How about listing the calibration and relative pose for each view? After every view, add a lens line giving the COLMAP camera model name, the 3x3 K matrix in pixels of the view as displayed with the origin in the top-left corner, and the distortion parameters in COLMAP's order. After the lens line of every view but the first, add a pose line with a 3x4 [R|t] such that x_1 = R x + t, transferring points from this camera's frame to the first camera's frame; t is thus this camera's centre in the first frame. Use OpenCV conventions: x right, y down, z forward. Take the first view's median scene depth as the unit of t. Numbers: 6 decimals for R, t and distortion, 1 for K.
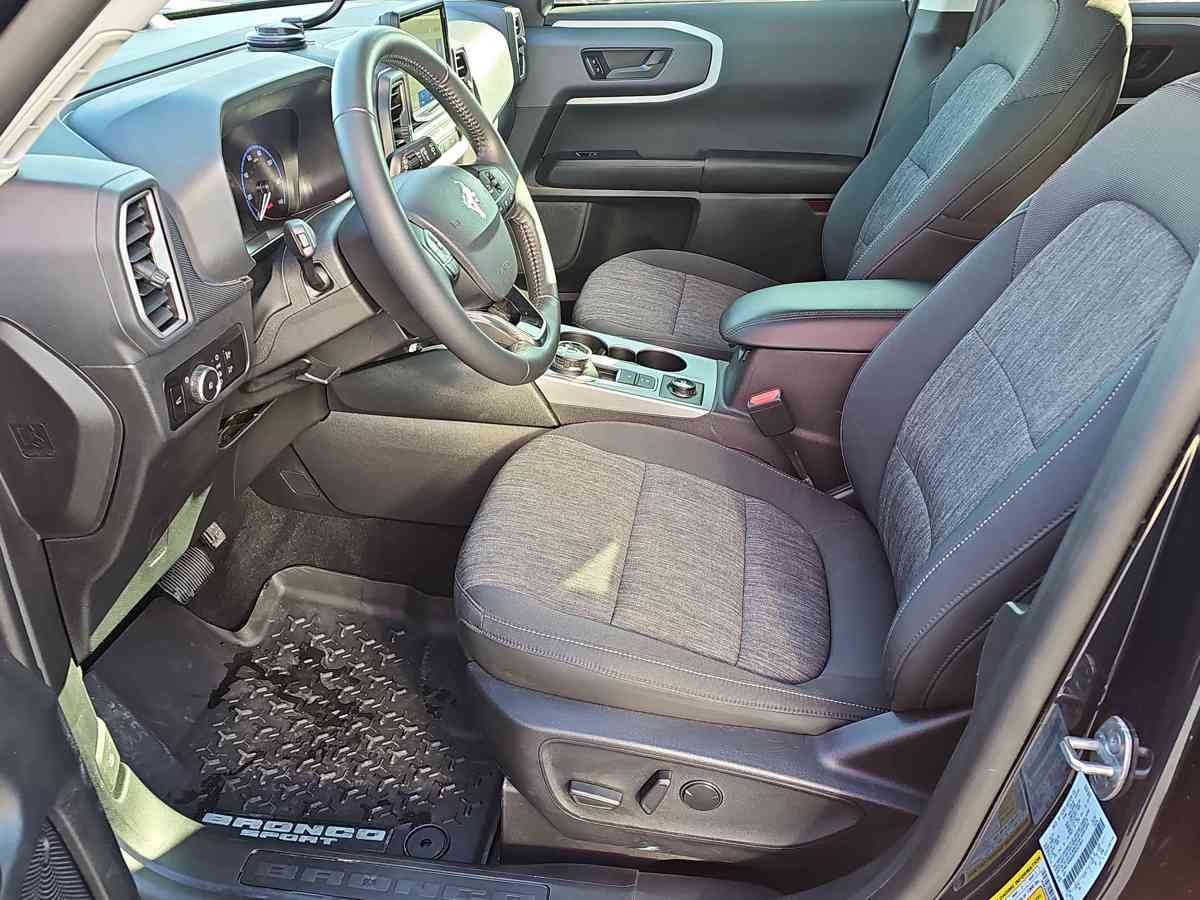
lens RADIAL K [[1049.6, 0, 600.0], [0, 1049.6, 450.0], [0, 0, 1]] dist [0.075341, -0.096604]
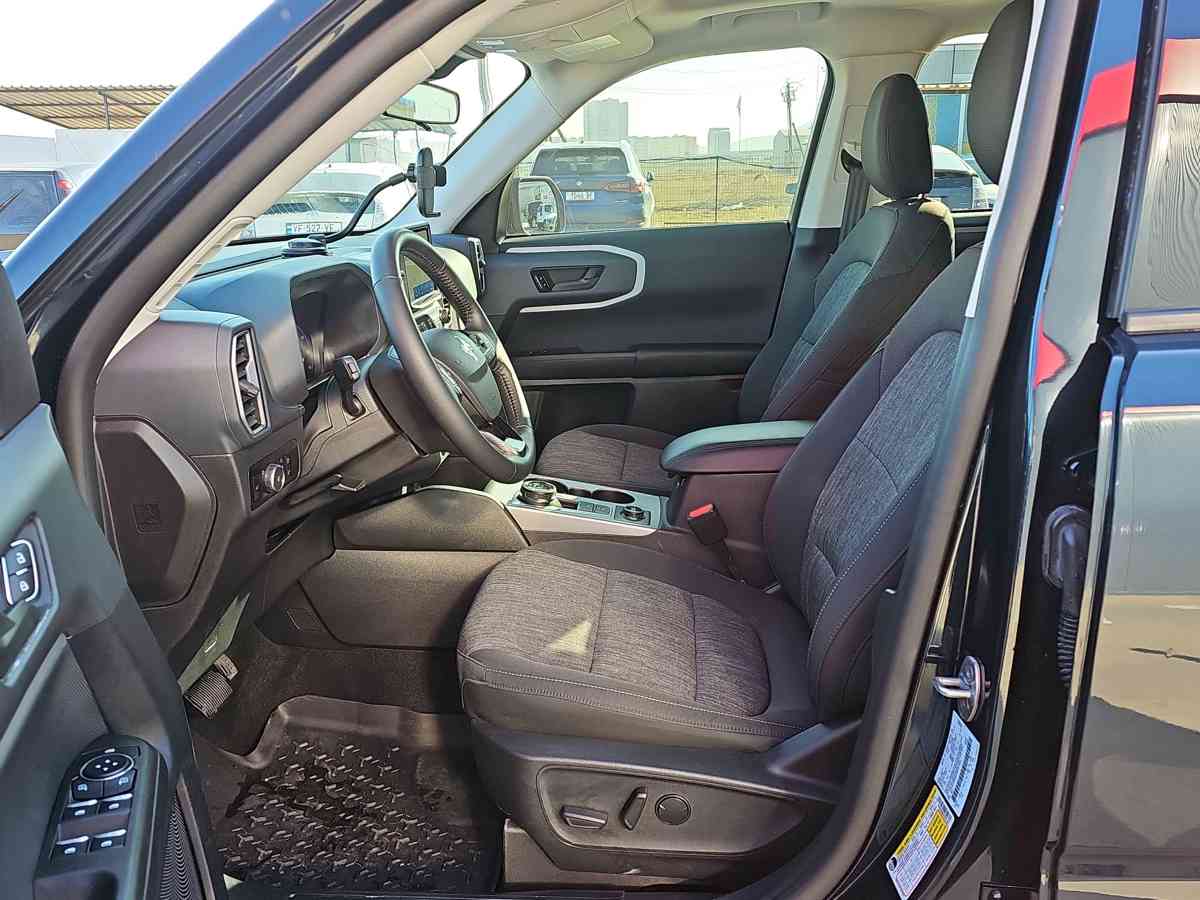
lens RADIAL K [[998.5, 0, 594.9], [0, 998.5, 414.1], [0, 0, 1]] dist [0.092821, -0.129620]
pose [[0.997526, -0.043561, 0.055181, -0.027410], [0.055401, 0.970285, -0.235539, 0.115943], [-0.043280, 0.238013, 0.970297, -0.162042]]
